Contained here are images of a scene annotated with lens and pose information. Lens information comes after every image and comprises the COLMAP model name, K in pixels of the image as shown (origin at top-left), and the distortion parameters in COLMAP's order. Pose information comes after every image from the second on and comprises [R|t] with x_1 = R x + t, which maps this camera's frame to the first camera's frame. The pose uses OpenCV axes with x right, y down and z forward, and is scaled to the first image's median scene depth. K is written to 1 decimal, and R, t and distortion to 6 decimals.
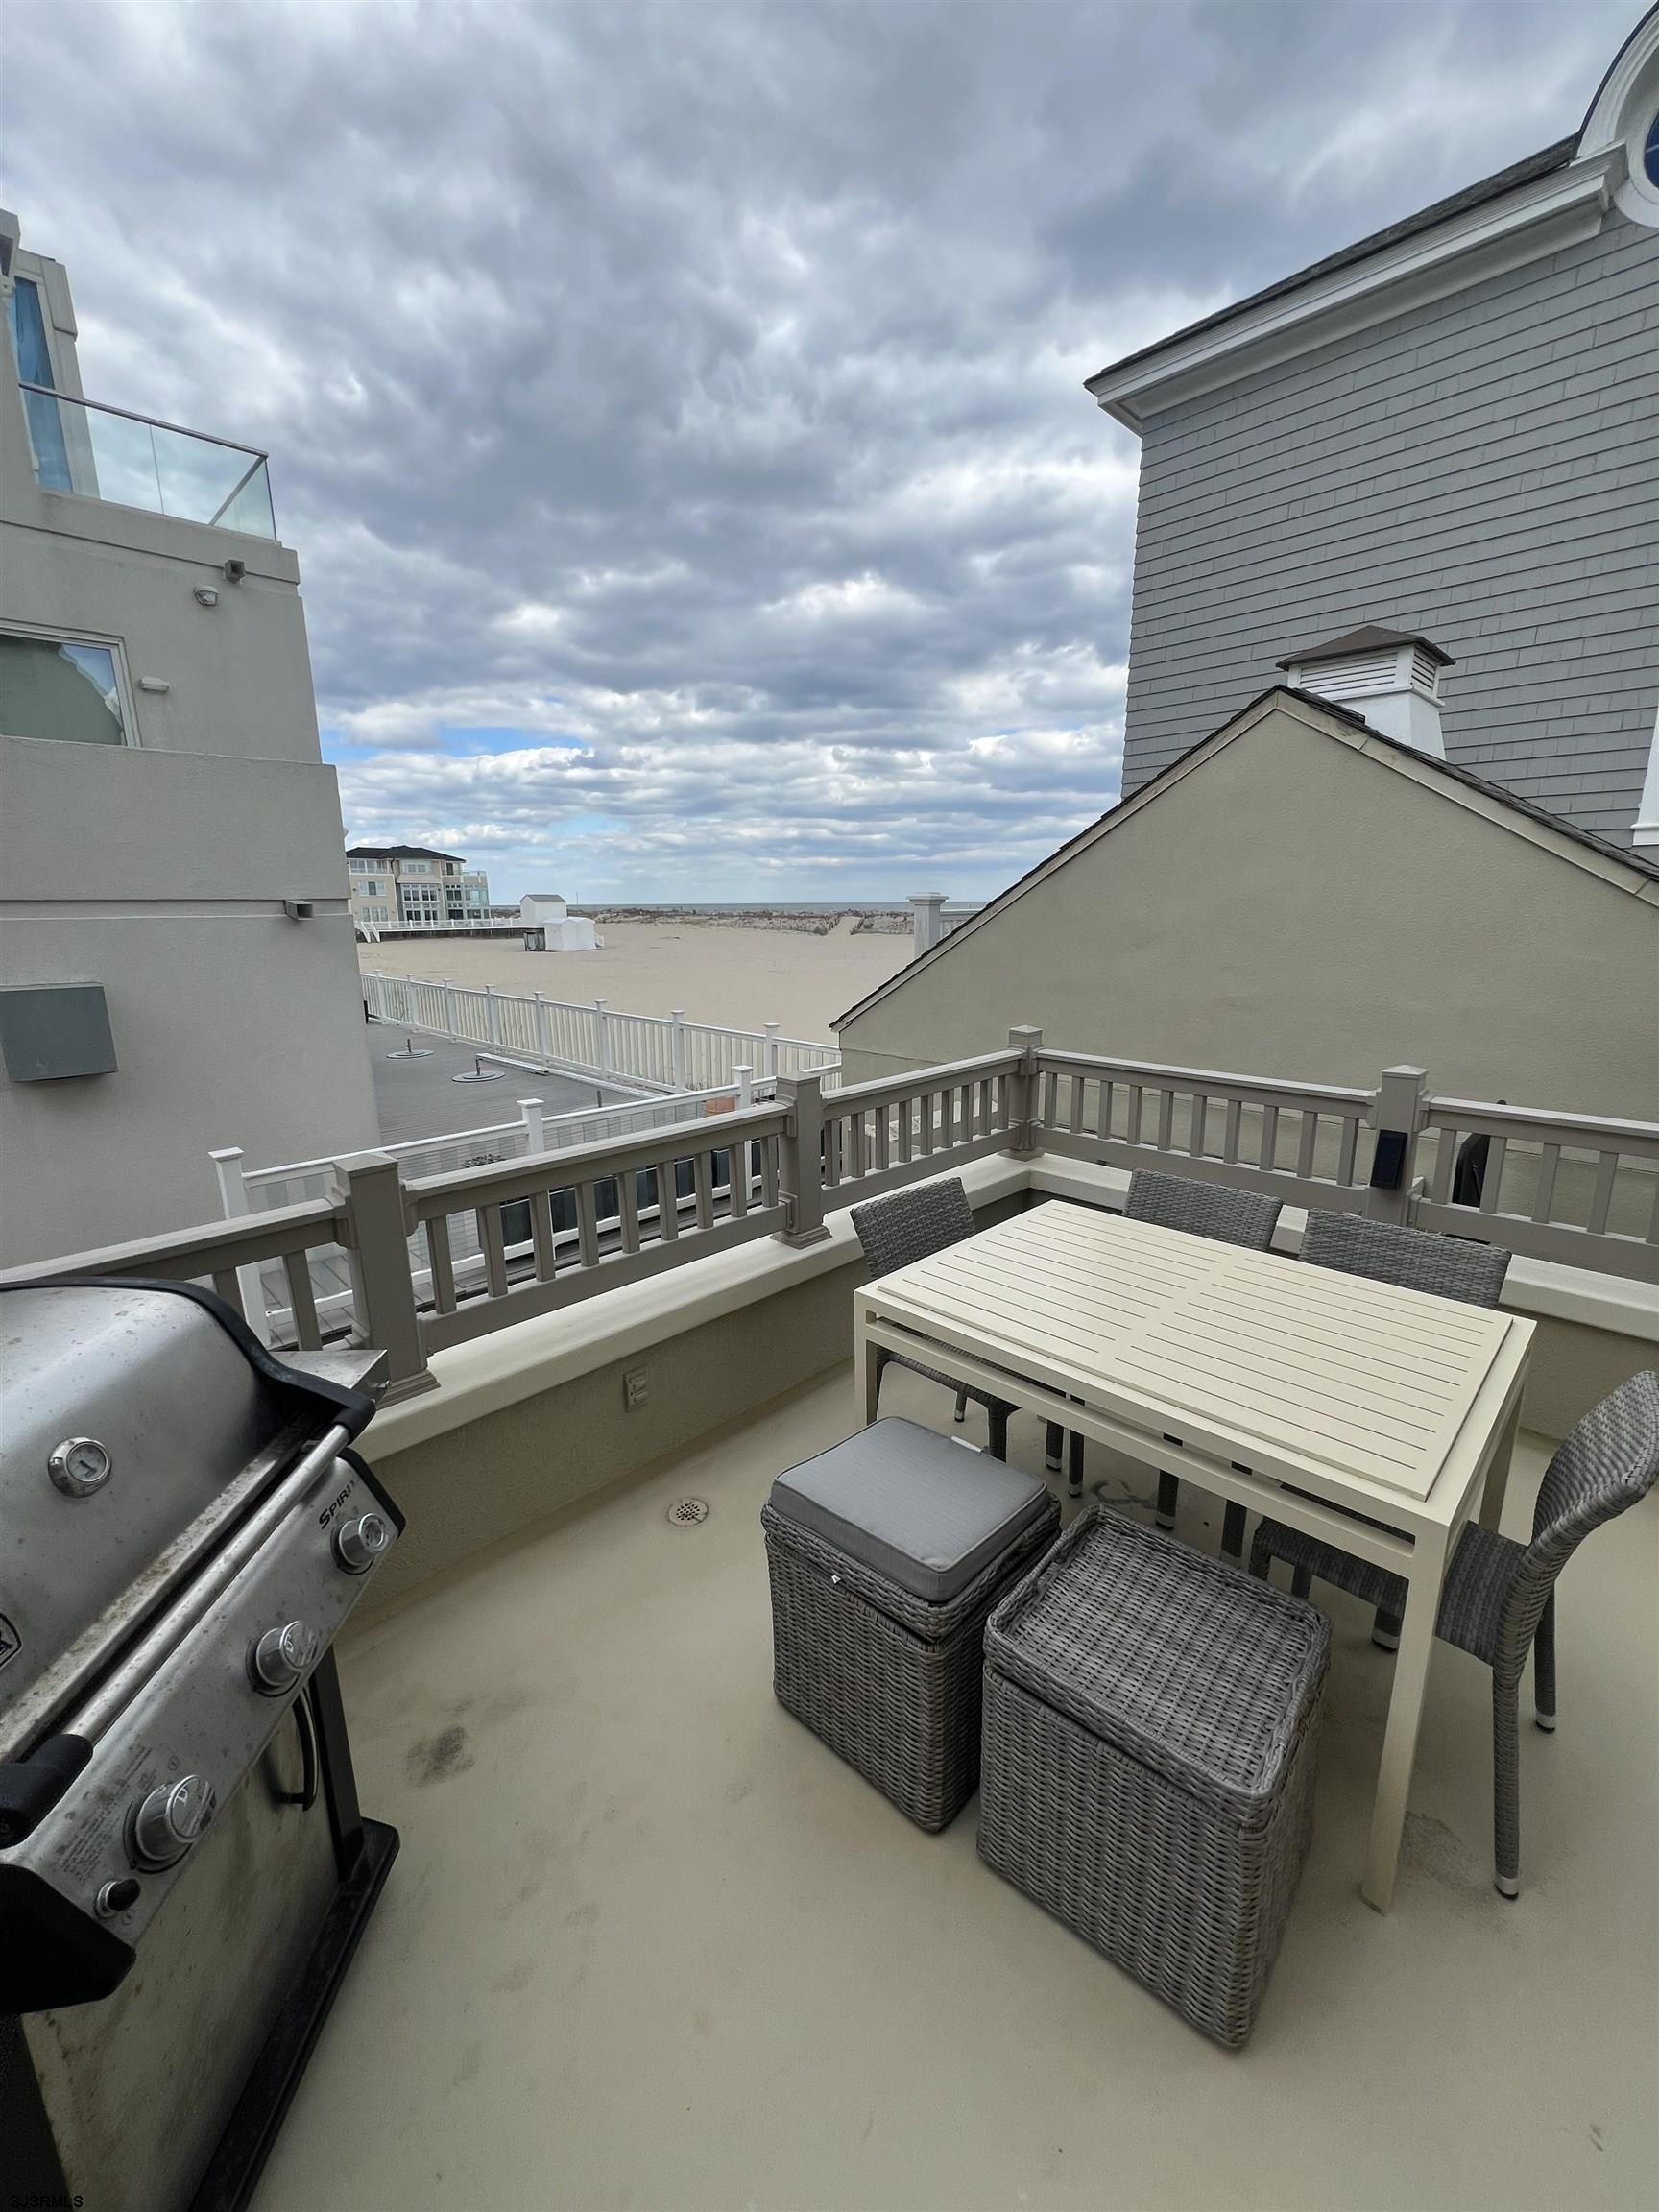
lens RADIAL K [[880.0, 0, 836.4], [0, 880.0, 1097.9], [0, 0, 1]] dist [-0.004624, 0.000954]
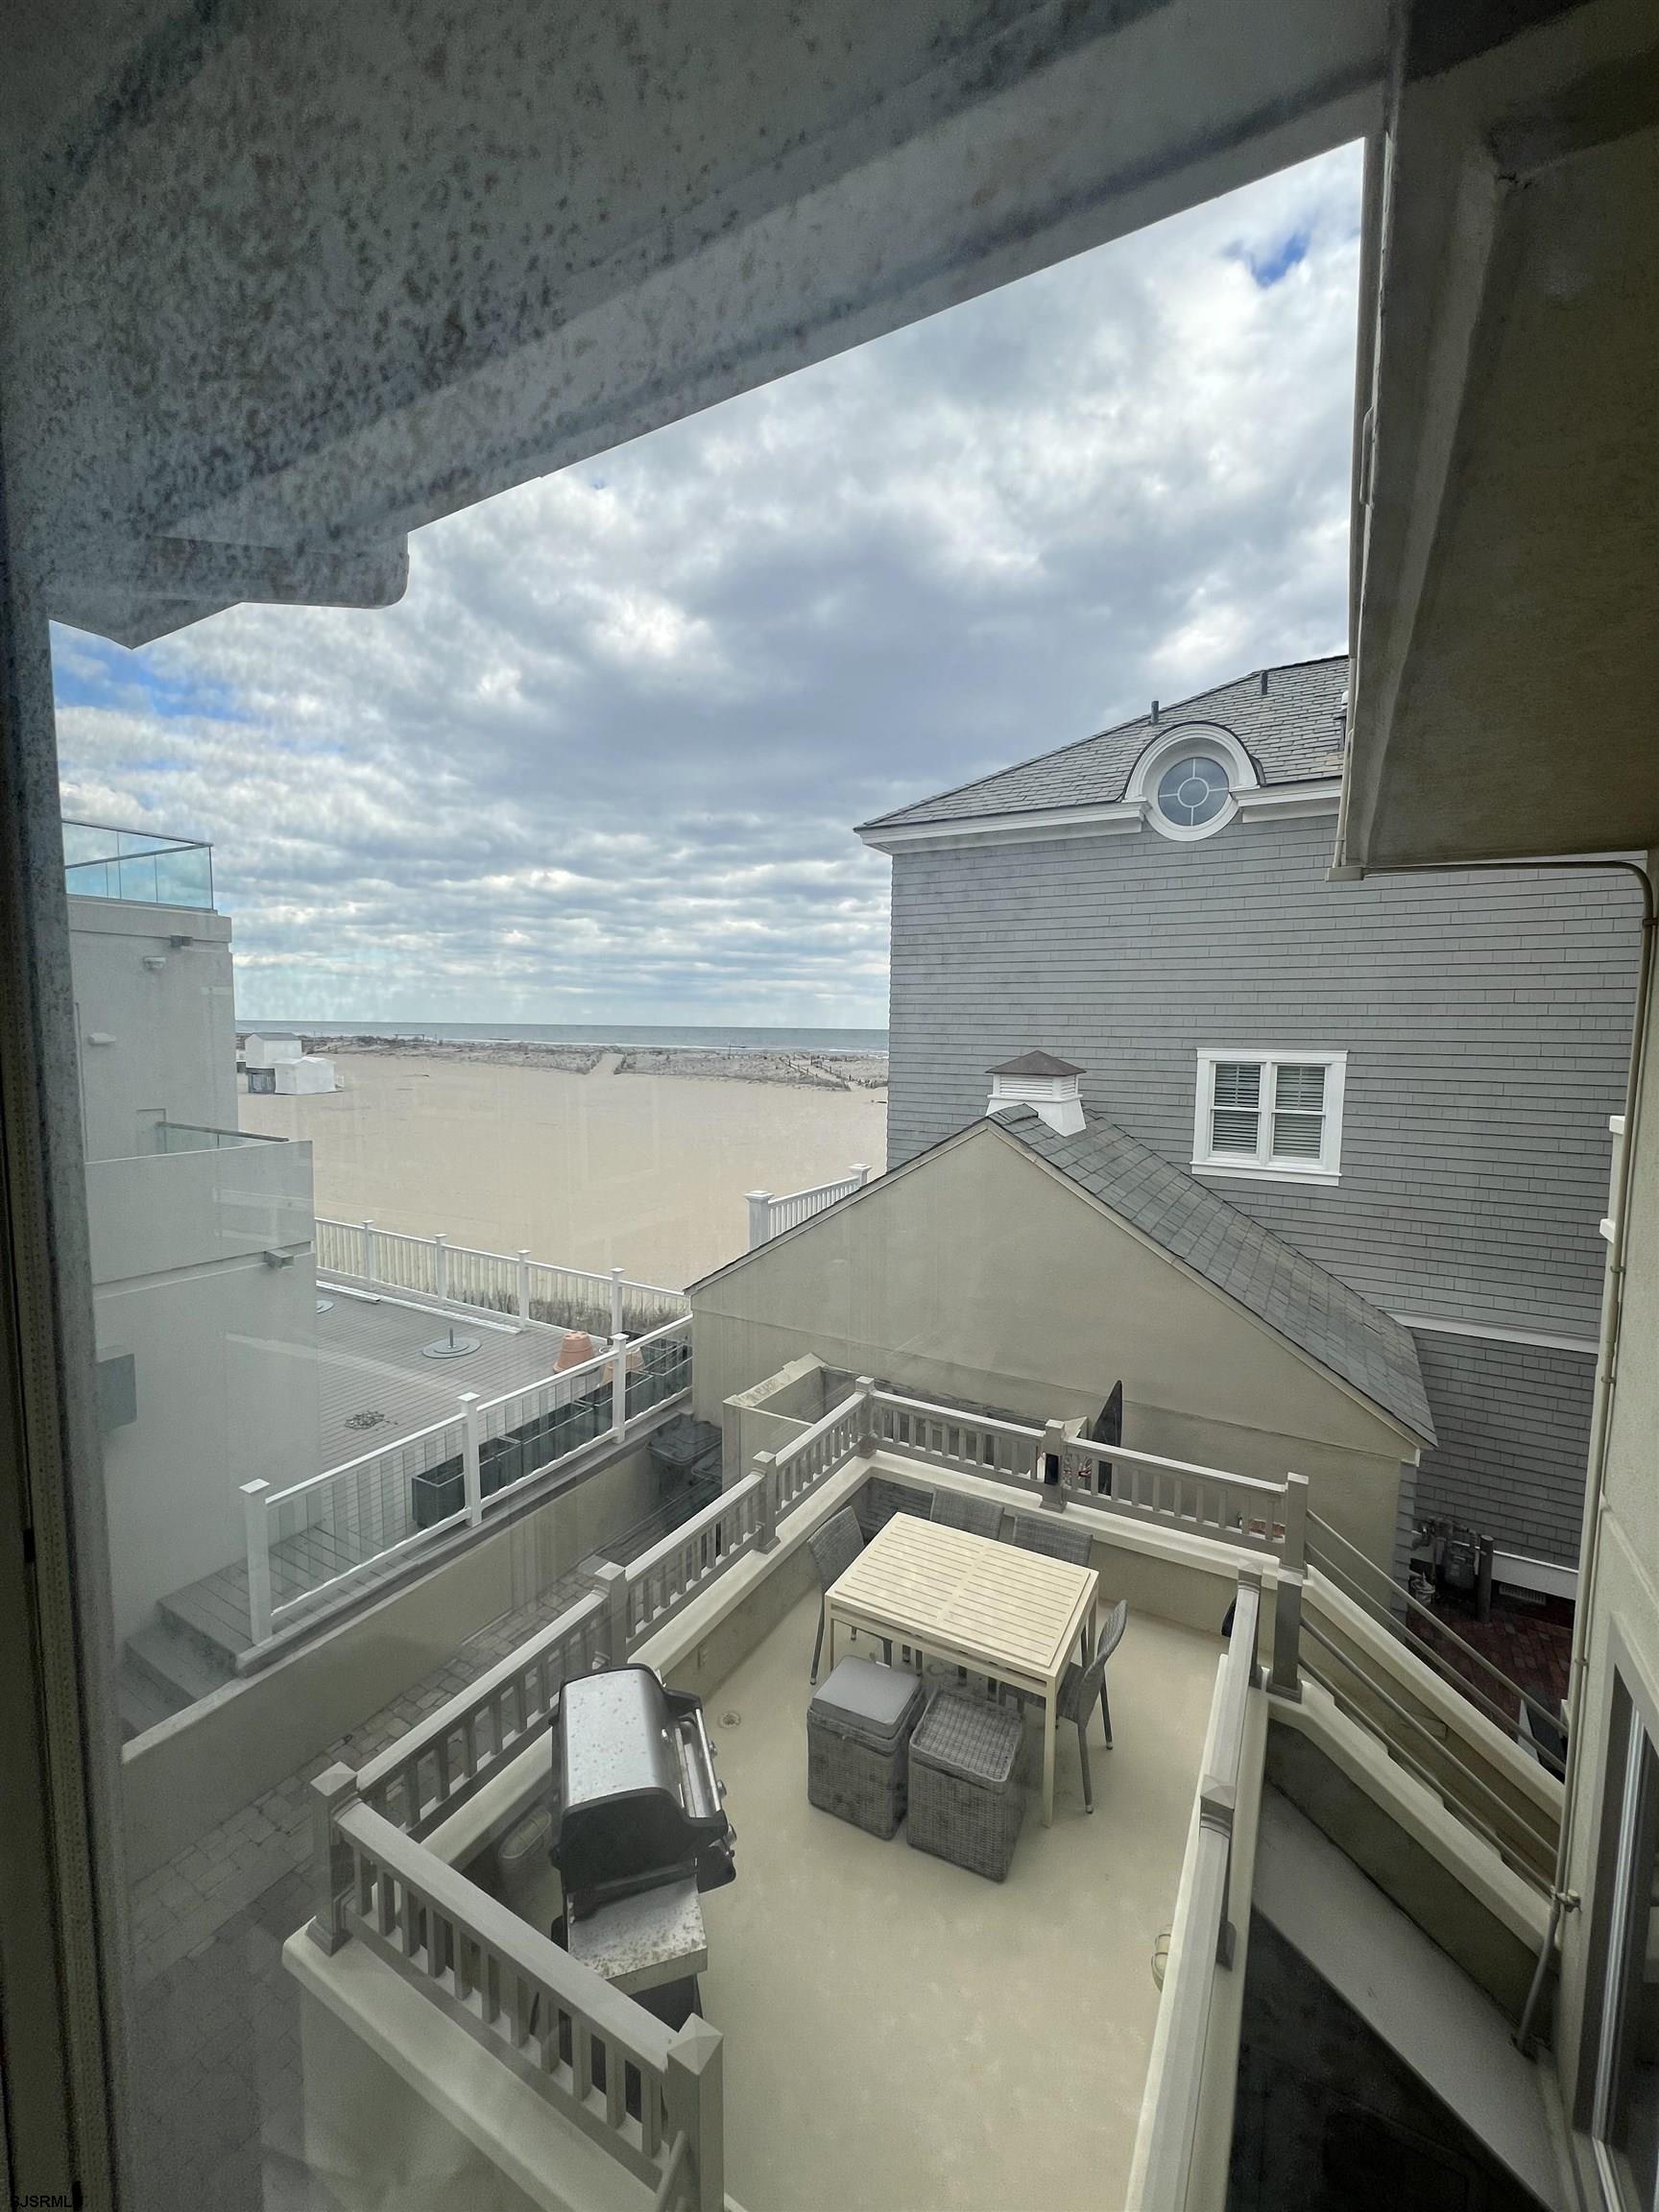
lens RADIAL K [[880.0, 0, 833.8], [0, 880.0, 1101.5], [0, 0, 1]] dist [-0.004624, 0.000954]
pose [[0.963626, -0.002037, 0.267245, -0.308567], [0.038127, 0.990790, -0.129928, -0.406430], [-0.264519, 0.135391, 0.954829, -0.715901]]
